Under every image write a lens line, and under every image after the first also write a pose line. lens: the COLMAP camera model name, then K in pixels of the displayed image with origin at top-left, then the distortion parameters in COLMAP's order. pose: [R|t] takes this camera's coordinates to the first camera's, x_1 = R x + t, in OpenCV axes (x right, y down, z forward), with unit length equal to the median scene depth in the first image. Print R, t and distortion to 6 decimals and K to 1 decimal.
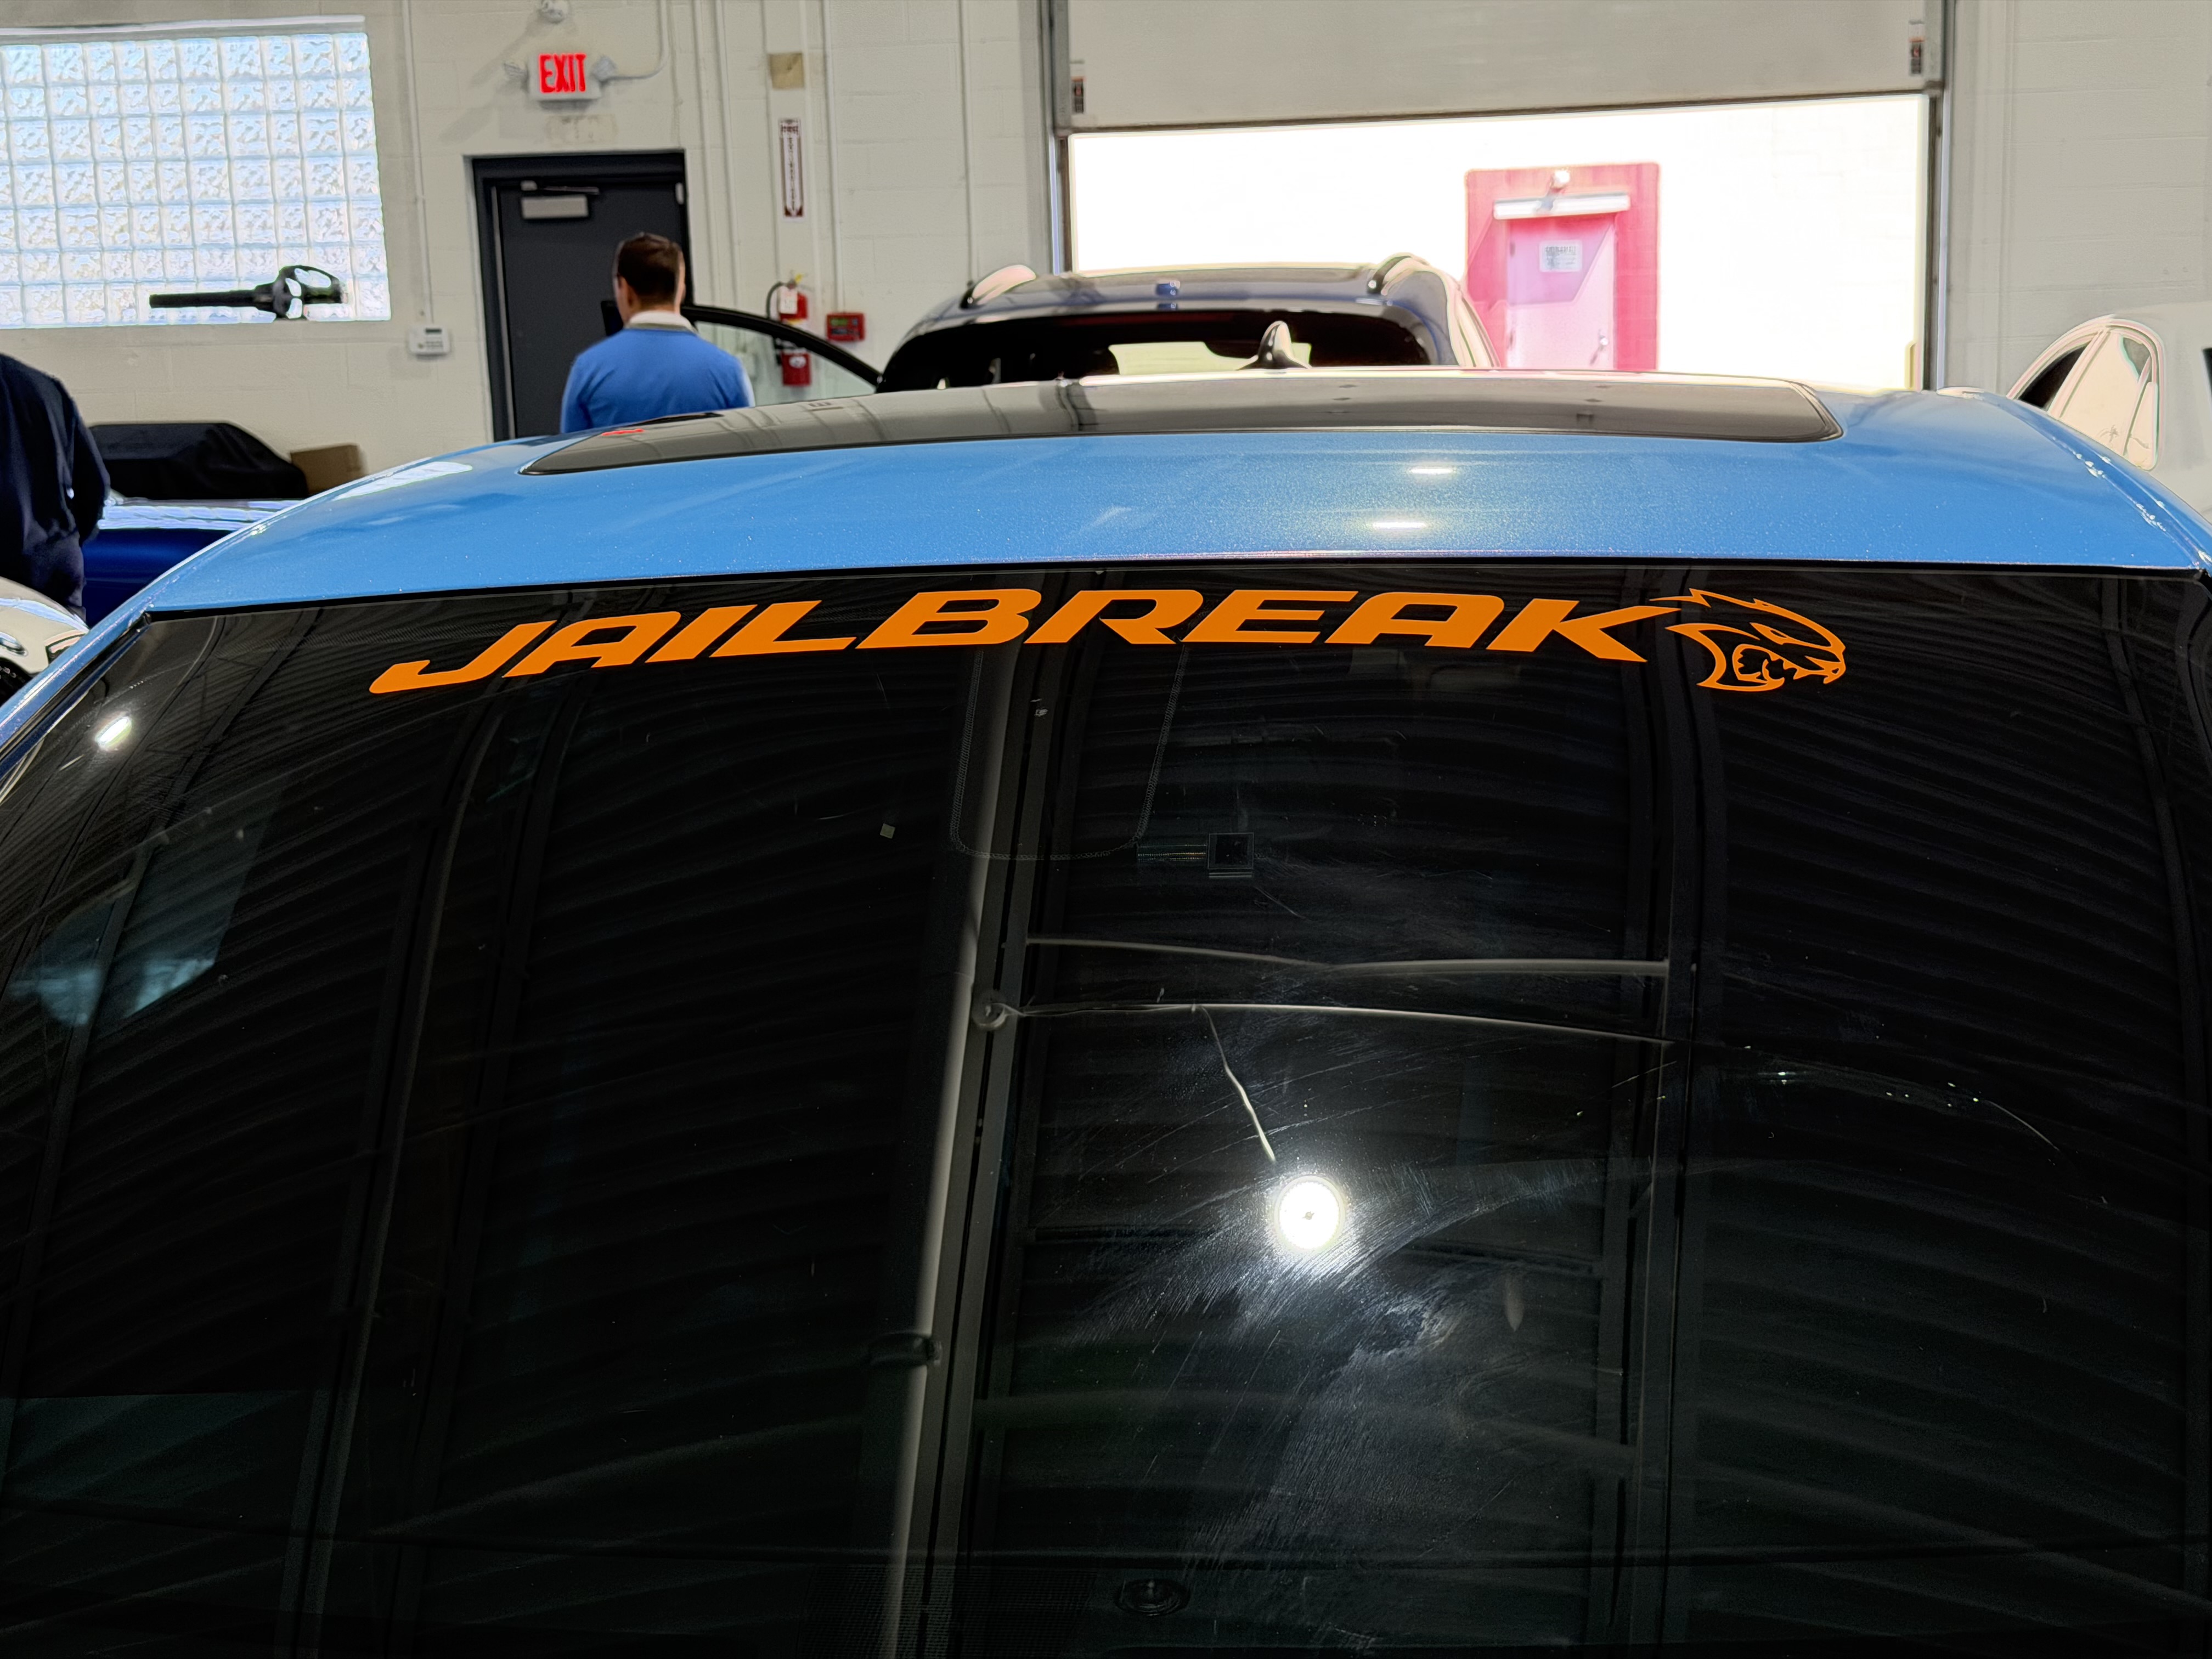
lens RADIAL K [[3094.5, 0, 1106.0], [0, 3094.5, 829.5], [0, 0, 1]] dist [0.266031, -0.638836]
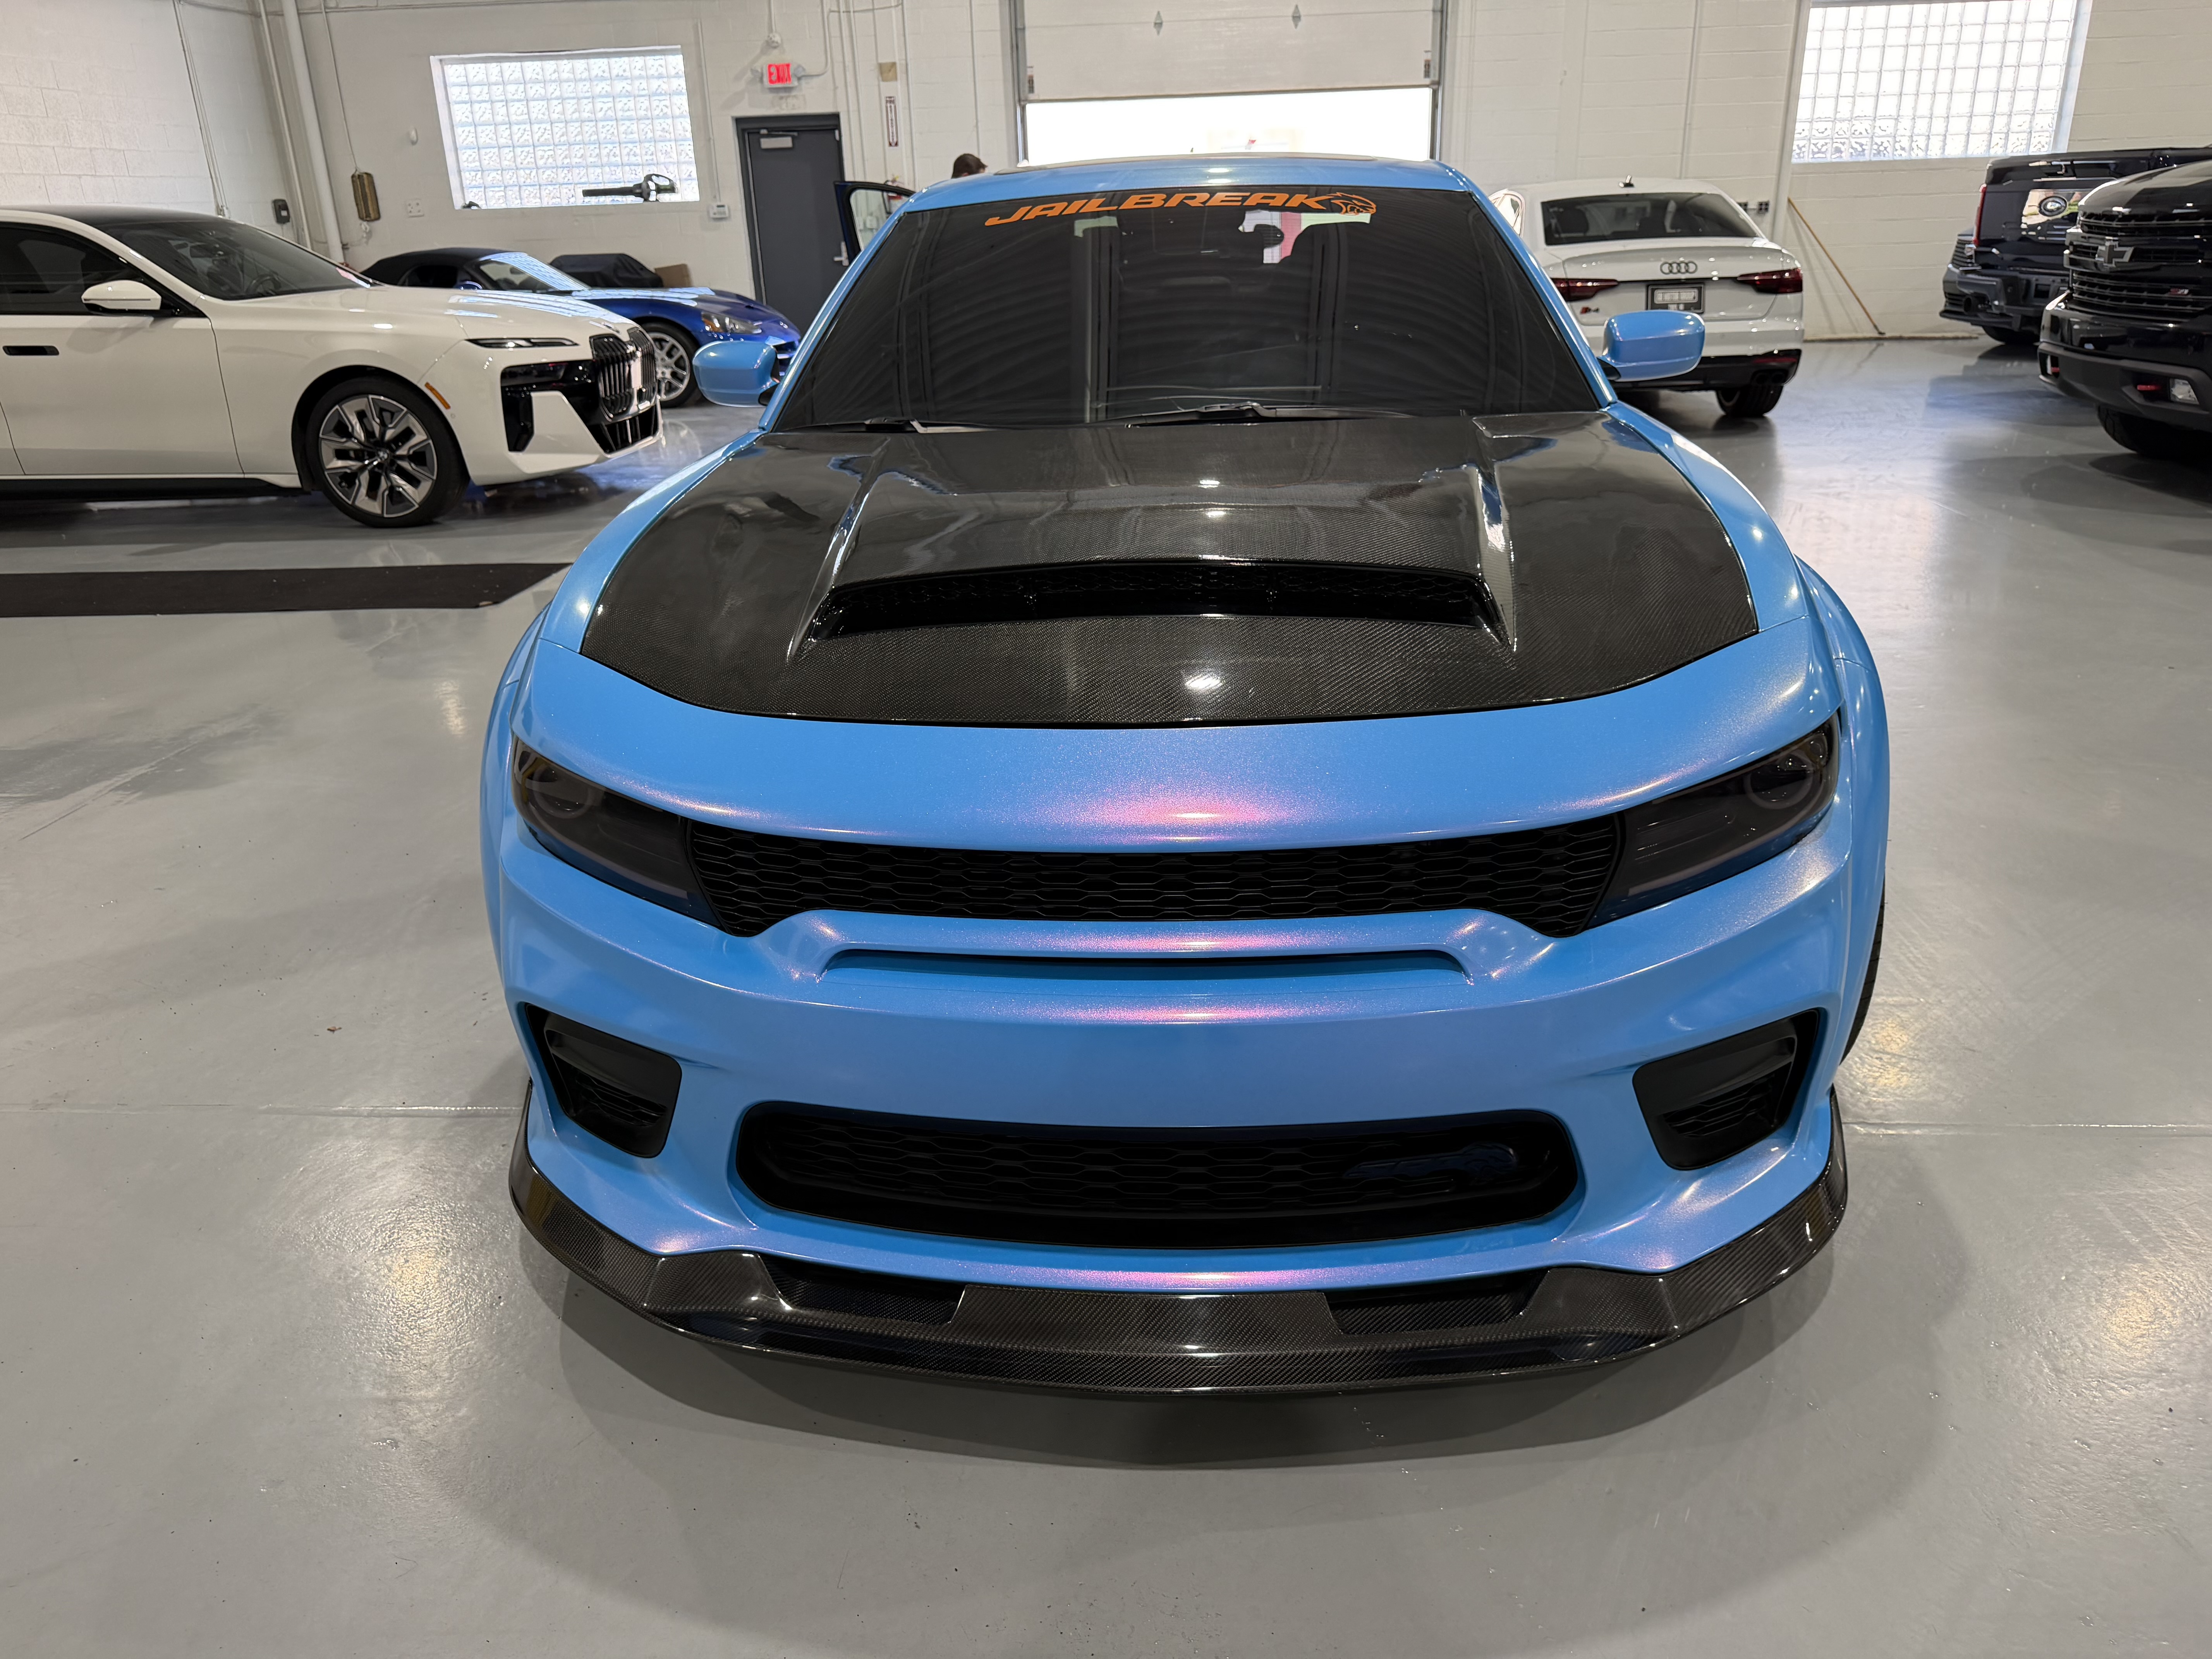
lens RADIAL K [[1588.9, 0, 1097.1], [0, 1588.9, 823.7], [0, 0, 1]] dist [0.020738, -0.021217]
pose [[0.998566, -0.020188, 0.049591, -0.026354], [0.009965, 0.980086, 0.198326, 0.035093], [-0.052607, -0.197547, 0.978881, -0.126082]]
